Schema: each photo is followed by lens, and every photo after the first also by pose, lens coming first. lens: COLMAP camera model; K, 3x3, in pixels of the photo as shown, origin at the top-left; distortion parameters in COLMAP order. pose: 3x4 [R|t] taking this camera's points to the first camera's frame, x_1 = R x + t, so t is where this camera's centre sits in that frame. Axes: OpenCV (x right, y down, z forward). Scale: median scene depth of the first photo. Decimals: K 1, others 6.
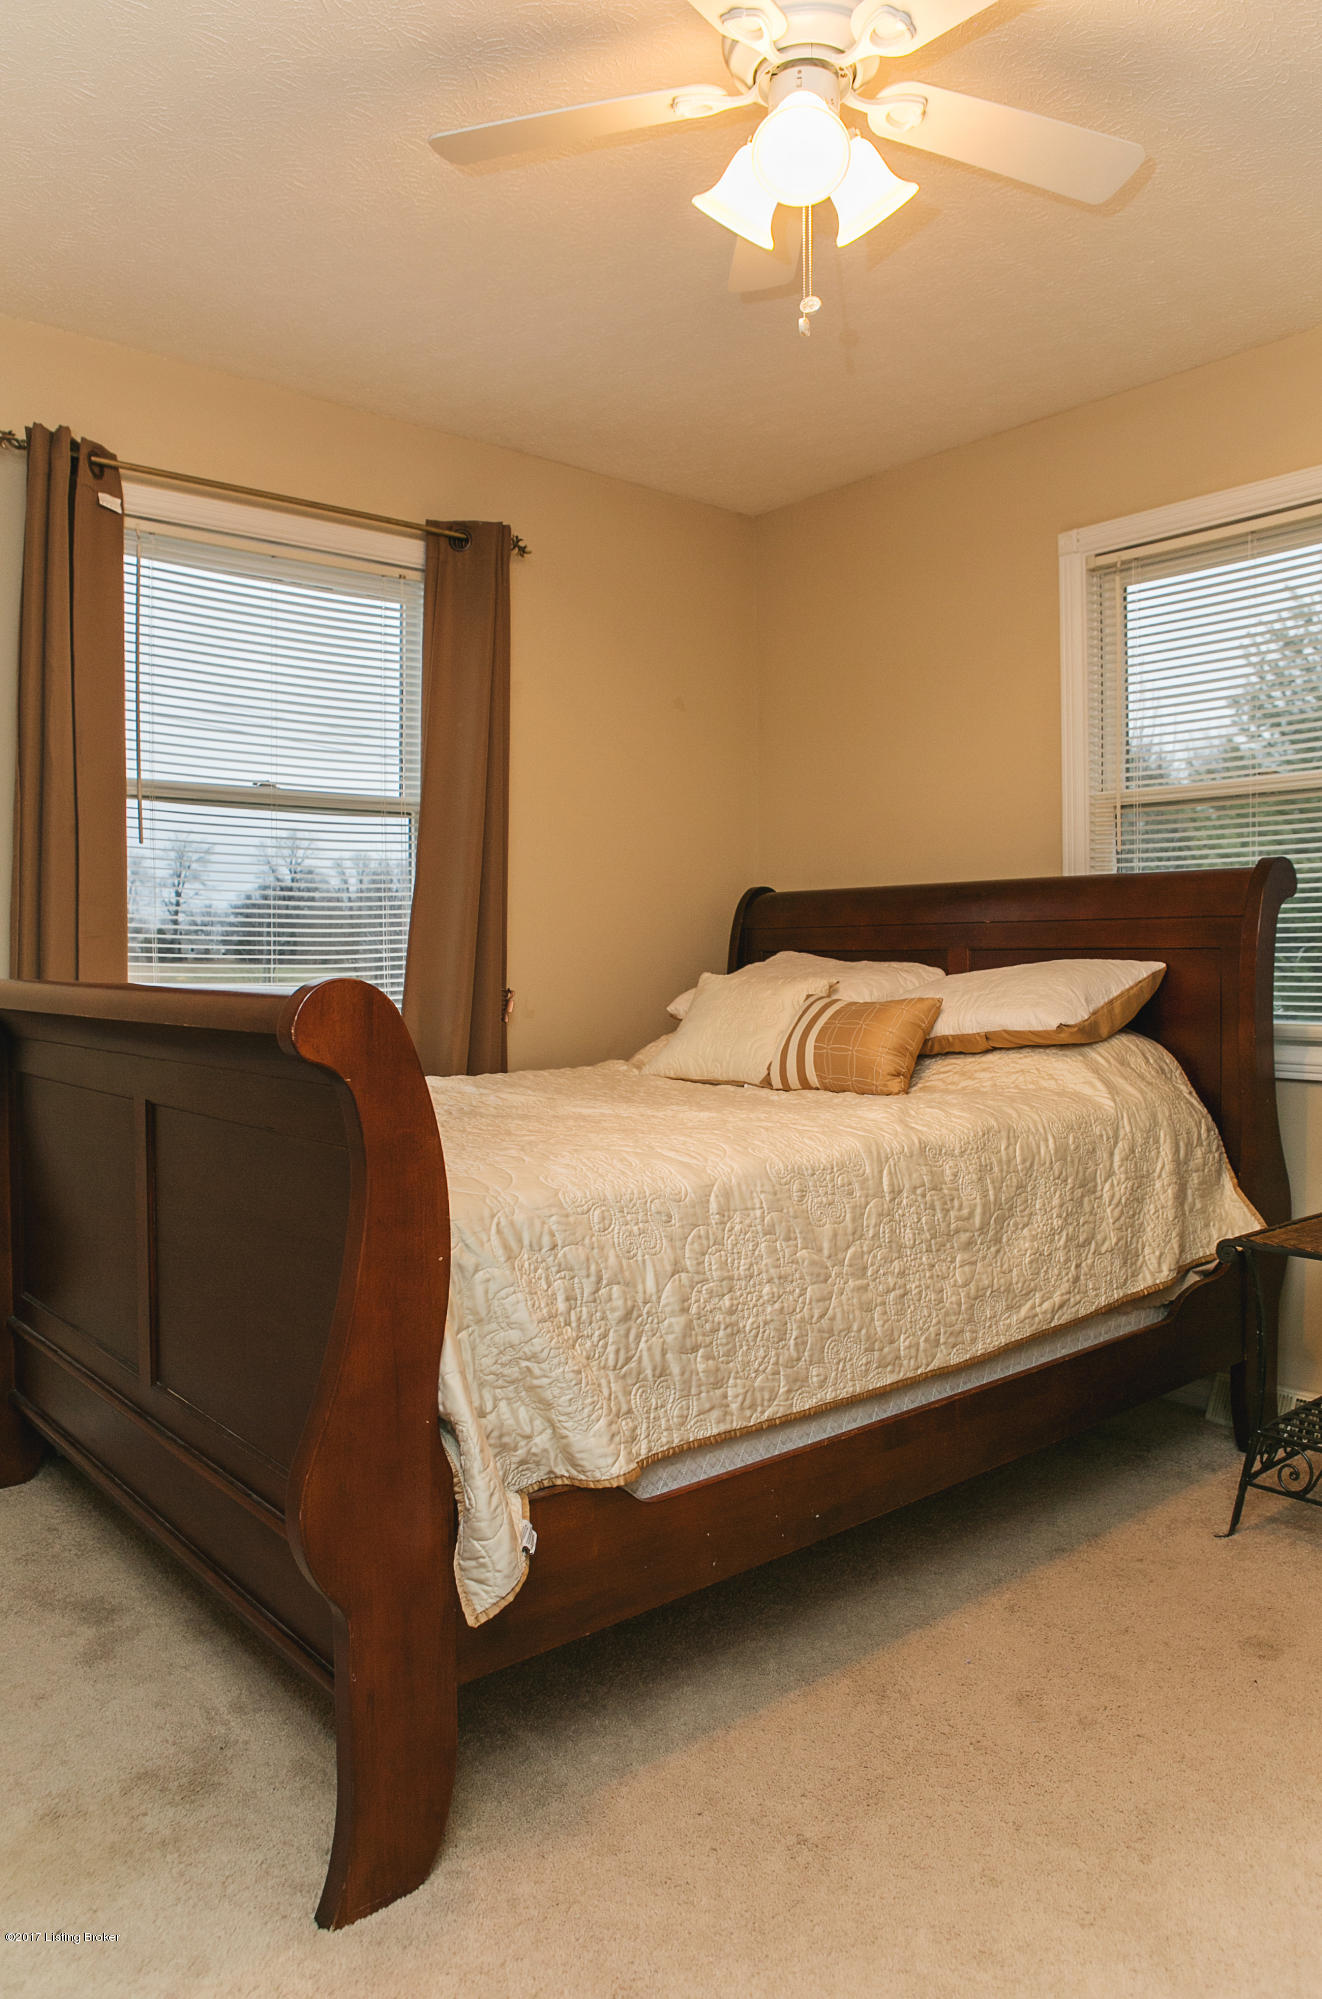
lens RADIAL K [[1394.4, 0, 657.1], [0, 1394.4, 969.2], [0, 0, 1]] dist [-0.105500, 0.073623]
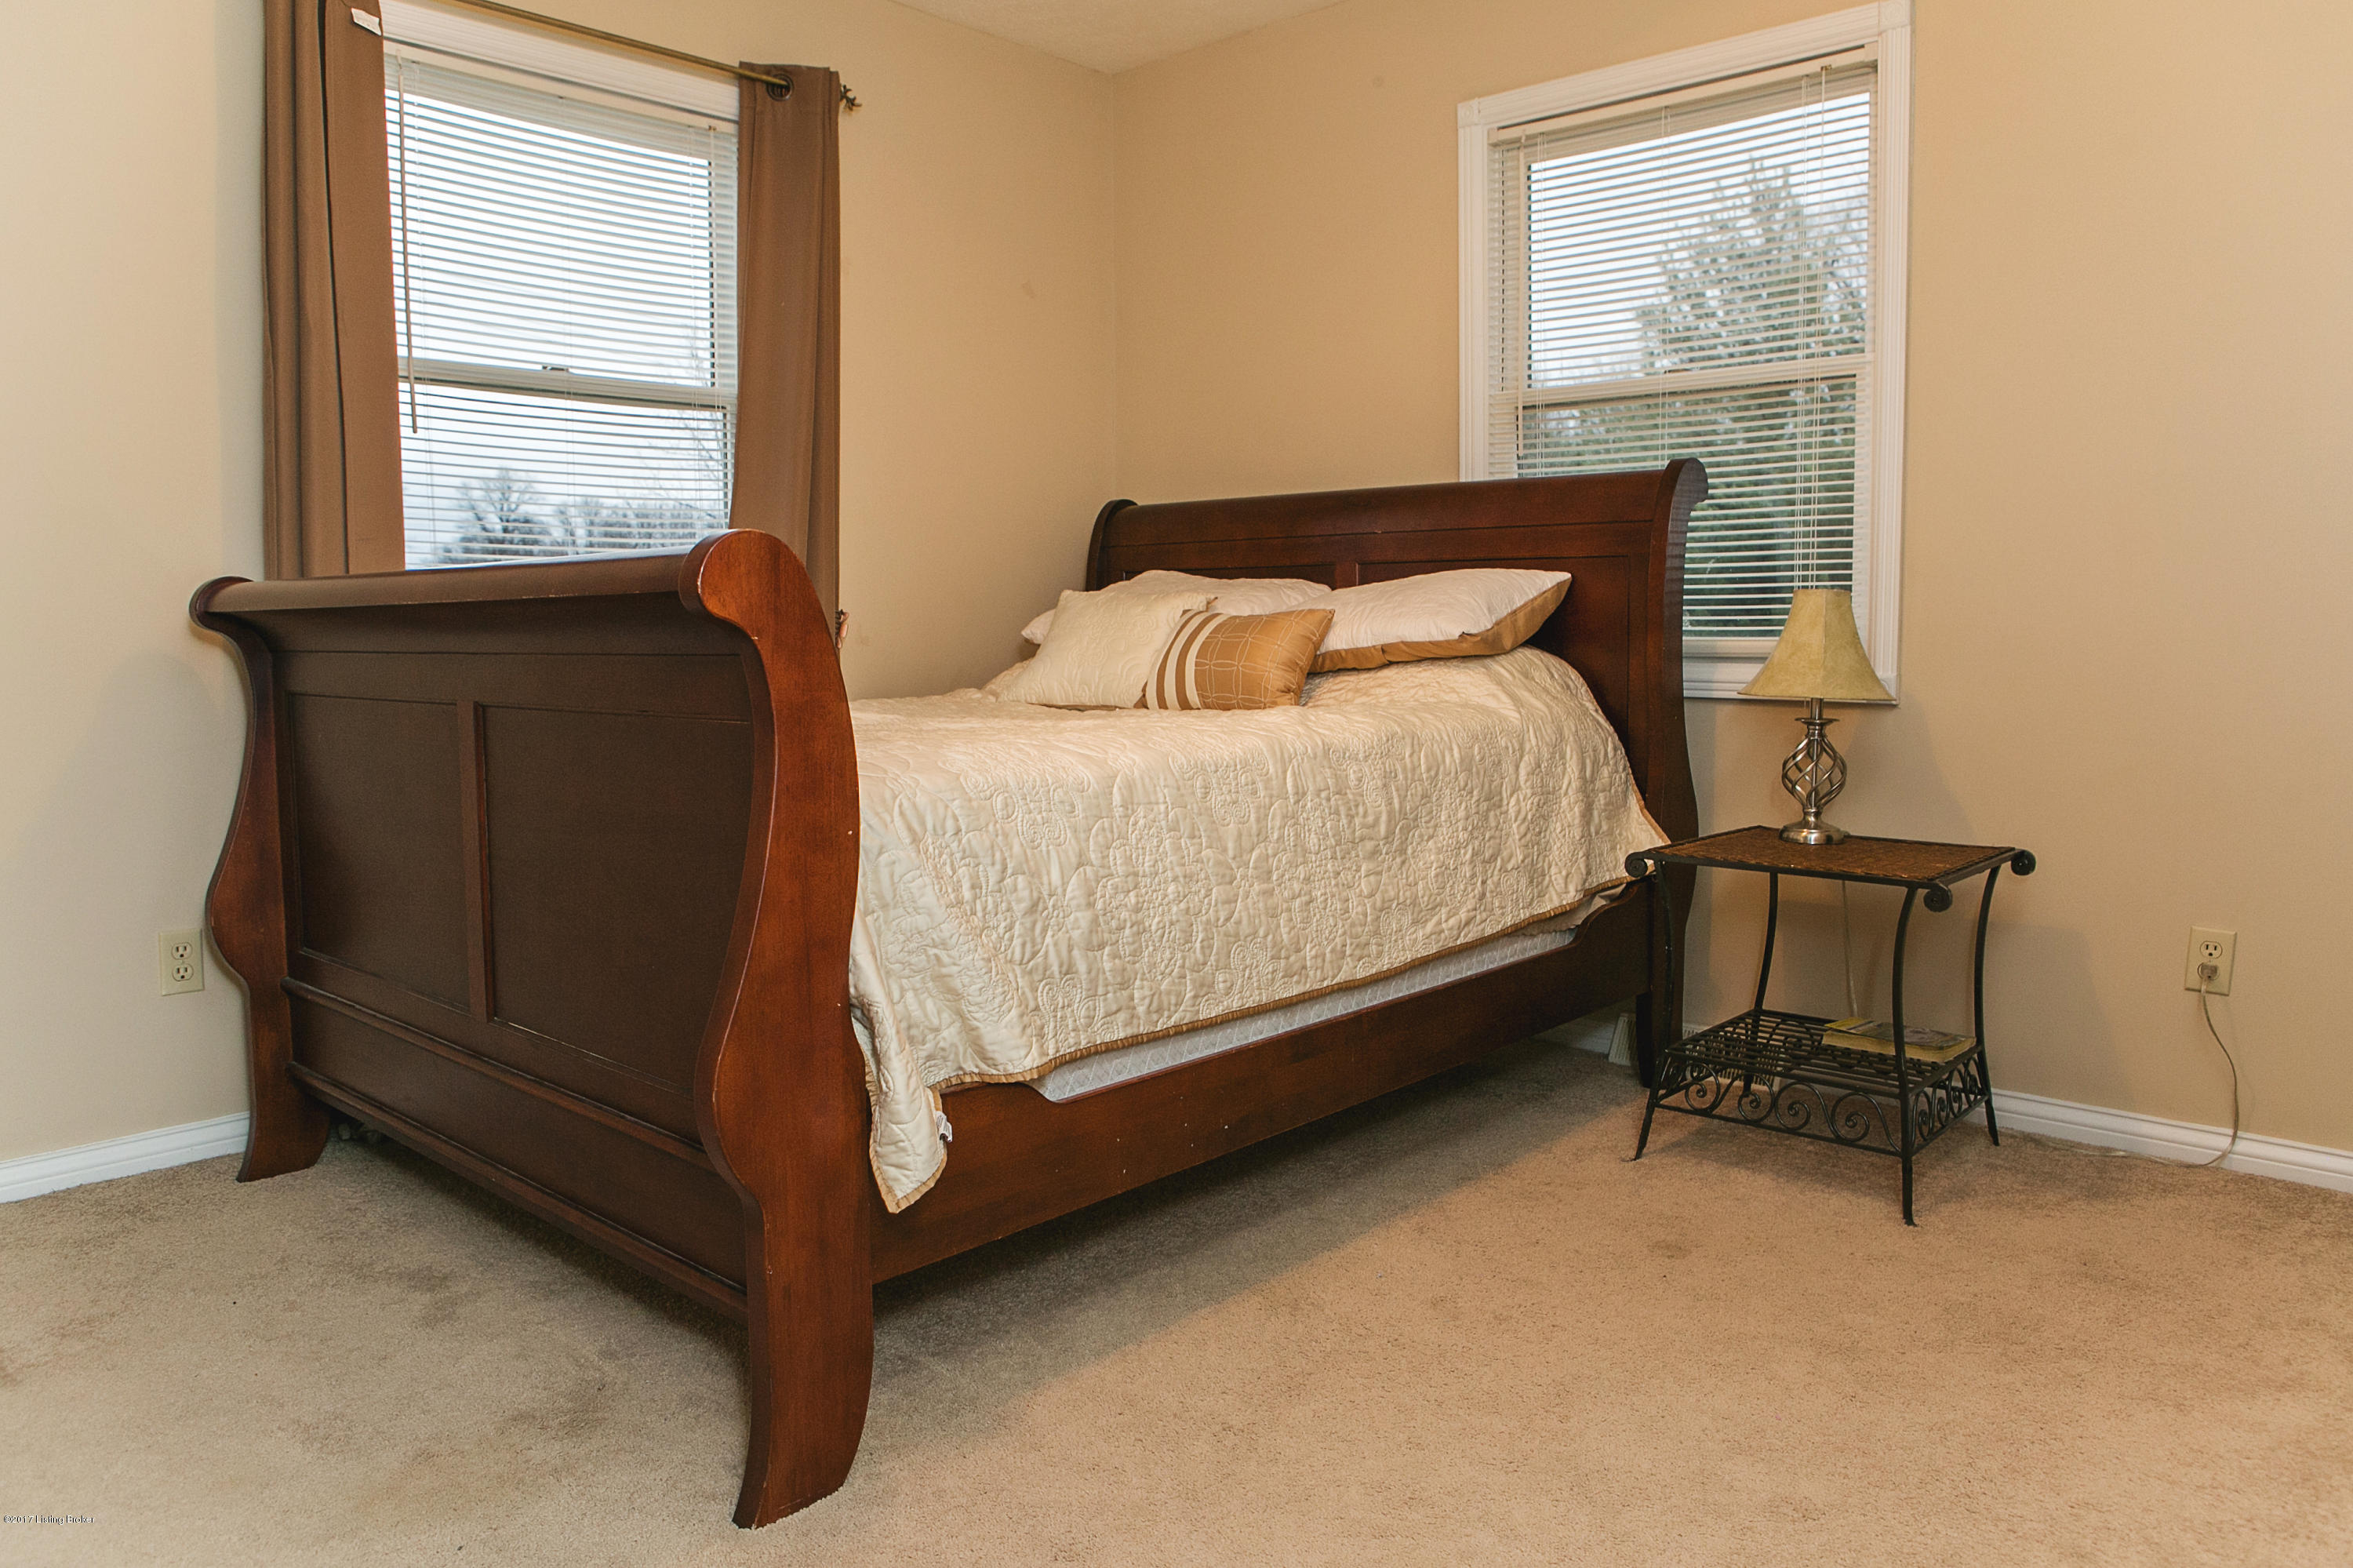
lens RADIAL K [[1663.7, 0, 1176.8], [0, 1663.7, 753.8], [0, 0, 1]] dist [-0.113923, 0.089795]
pose [[0.991081, -0.012214, 0.132703, -0.054690], [0.003232, 0.997701, 0.067695, 0.051373], [-0.133225, -0.066662, 0.988841, -0.093844]]
